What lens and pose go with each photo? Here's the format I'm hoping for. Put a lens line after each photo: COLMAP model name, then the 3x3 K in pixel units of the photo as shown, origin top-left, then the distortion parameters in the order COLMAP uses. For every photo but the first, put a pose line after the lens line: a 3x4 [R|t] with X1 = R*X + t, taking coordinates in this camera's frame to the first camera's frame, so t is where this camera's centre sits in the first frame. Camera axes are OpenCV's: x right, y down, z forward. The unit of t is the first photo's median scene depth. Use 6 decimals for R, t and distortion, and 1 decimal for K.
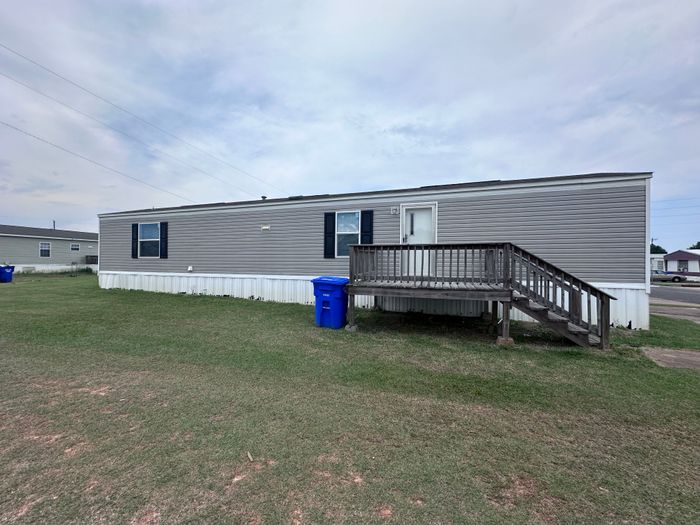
lens RADIAL K [[277.2, 0, 349.8], [0, 277.2, 262.3], [0, 0, 1]] dist [-0.003374, -0.000423]
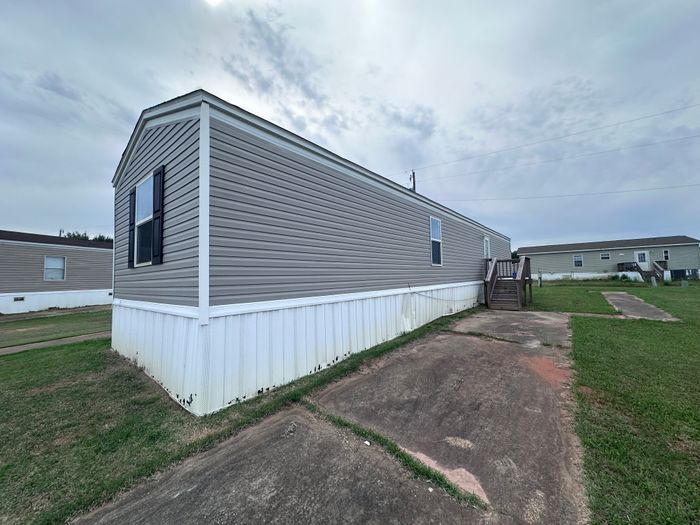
lens RADIAL K [[277.2, 0, 349.7], [0, 277.2, 261.3], [0, 0, 1]] dist [-0.003374, -0.000423]
pose [[-0.373122, -0.050159, -0.926425, 0.387506], [0.029280, 0.997403, -0.065795, 0.006812], [0.927320, -0.051676, -0.370684, 0.492886]]
